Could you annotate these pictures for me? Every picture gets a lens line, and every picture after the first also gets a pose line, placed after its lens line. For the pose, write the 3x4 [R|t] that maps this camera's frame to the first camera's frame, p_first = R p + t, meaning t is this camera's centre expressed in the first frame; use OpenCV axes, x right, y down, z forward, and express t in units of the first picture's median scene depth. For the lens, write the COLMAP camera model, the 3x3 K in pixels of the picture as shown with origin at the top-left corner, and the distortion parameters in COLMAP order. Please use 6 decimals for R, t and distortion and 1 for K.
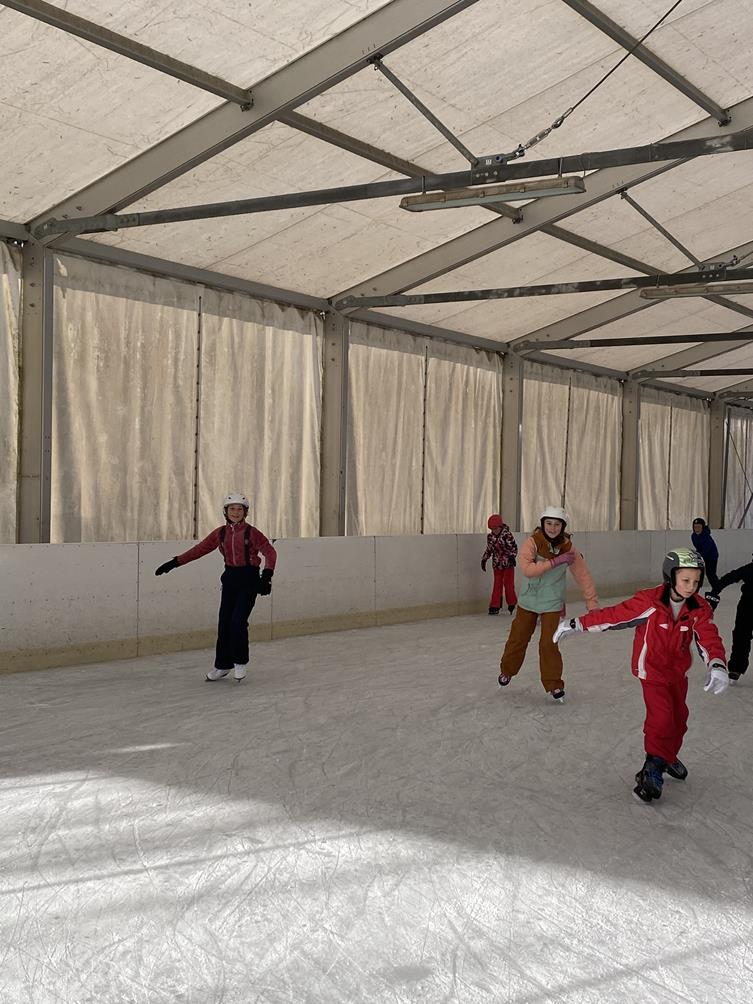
lens RADIAL K [[1254.0, 0, 401.3], [0, 1254.0, 501.2], [0, 0, 1]] dist [0.206057, -0.601094]
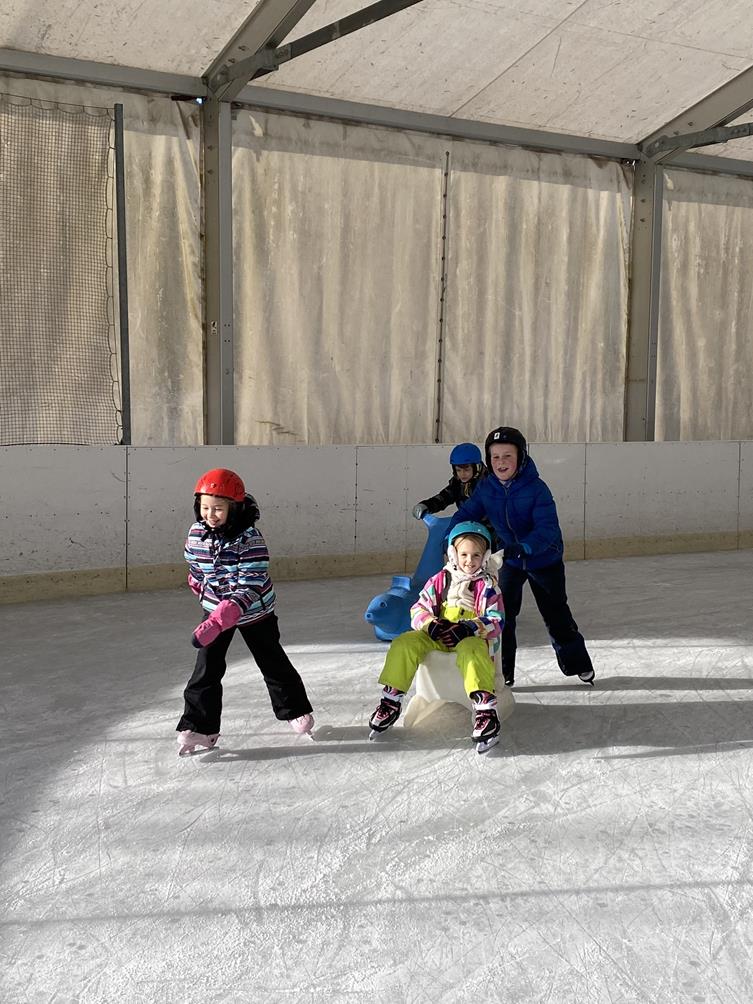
lens RADIAL K [[1254.0, 0, 401.3], [0, 1254.0, 501.2], [0, 0, 1]] dist [0.206057, -0.601094]
pose [[0.910076, 0.026117, -0.413618, -0.021837], [0.006153, 0.997051, 0.076495, -0.000263], [0.414396, -0.072162, 0.907231, -0.070729]]
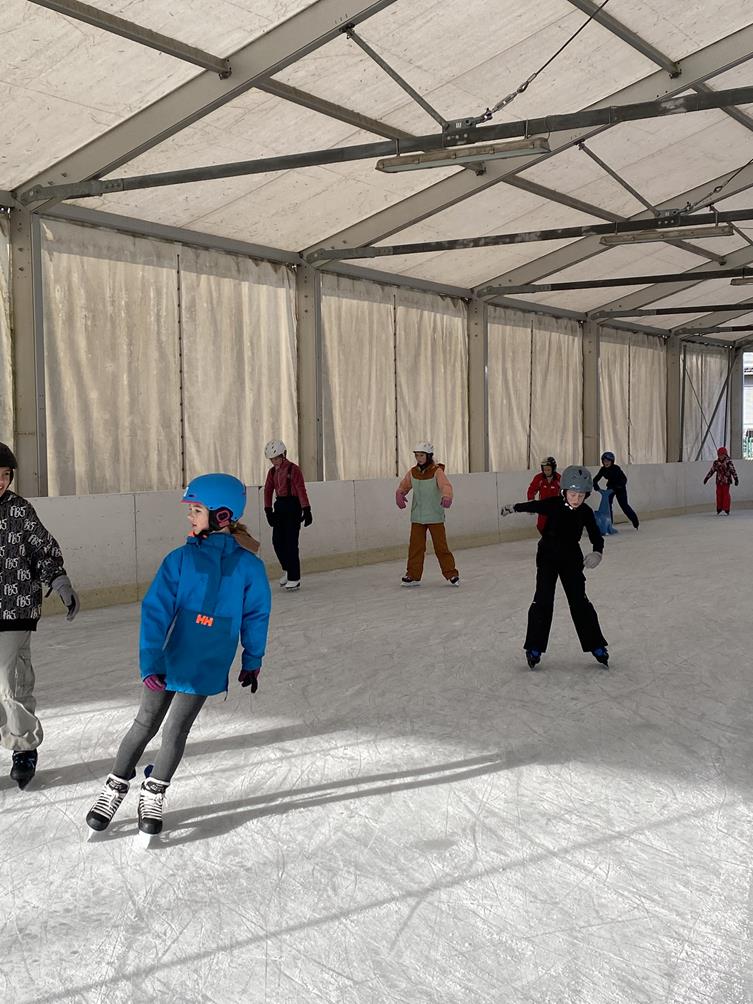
lens RADIAL K [[1247.0, 0, 402.5], [0, 1247.0, 484.4], [0, 0, 1]] dist [0.204169, -0.608258]
pose [[0.998938, -0.034043, 0.031048, -0.014638], [0.033037, 0.998930, 0.032351, -0.001009], [-0.032116, -0.031291, 0.998994, -0.046297]]
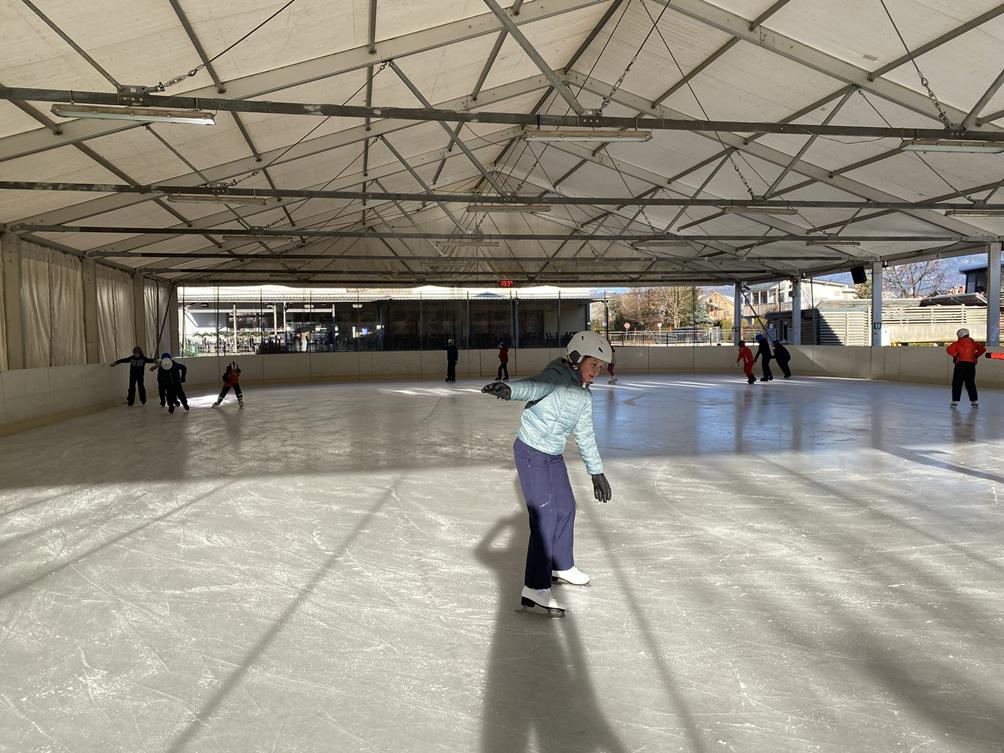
lens RADIAL K [[765.6, 0, 519.4], [0, 765.6, 375.5], [0, 0, 1]] dist [0.012981, 0.000225]
pose [[0.714355, -0.066700, 0.696597, -0.155483], [0.033735, 0.997572, 0.060924, 0.000482], [-0.698970, -0.020021, 0.714871, 0.080339]]
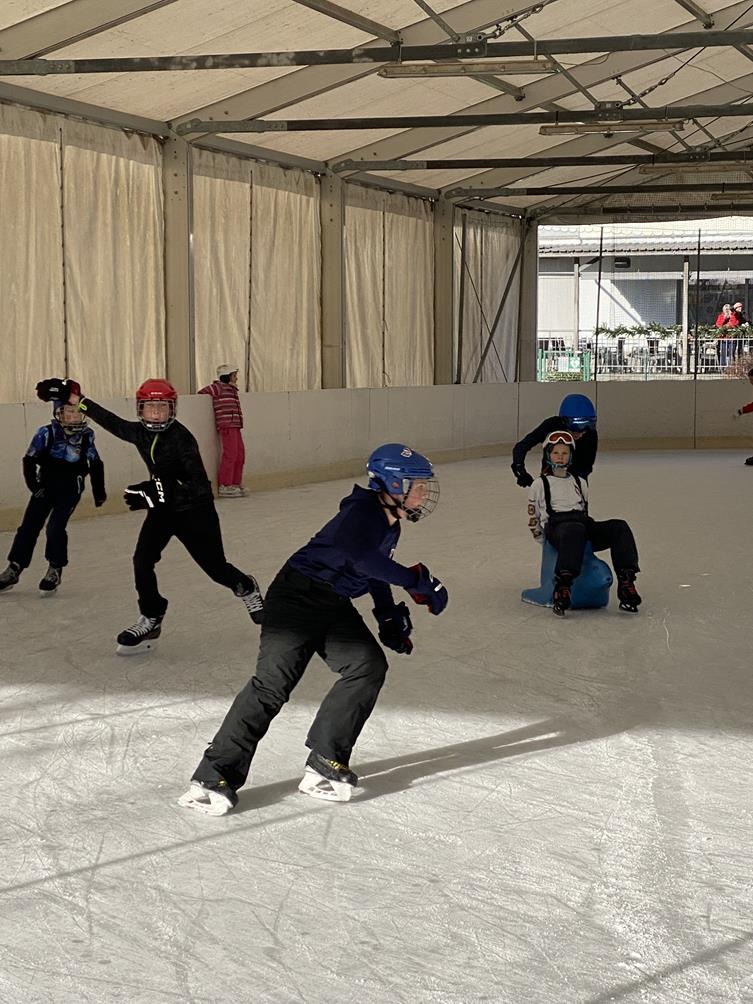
lens RADIAL K [[2006.7, 0, 414.1], [0, 2006.7, 500.8], [0, 0, 1]] dist [0.121534, 0.401191]
pose [[0.969848, -0.040923, 0.240252, -0.092781], [0.023075, 0.996792, 0.076637, 0.000301], [-0.242617, -0.068782, 0.967681, -0.193853]]
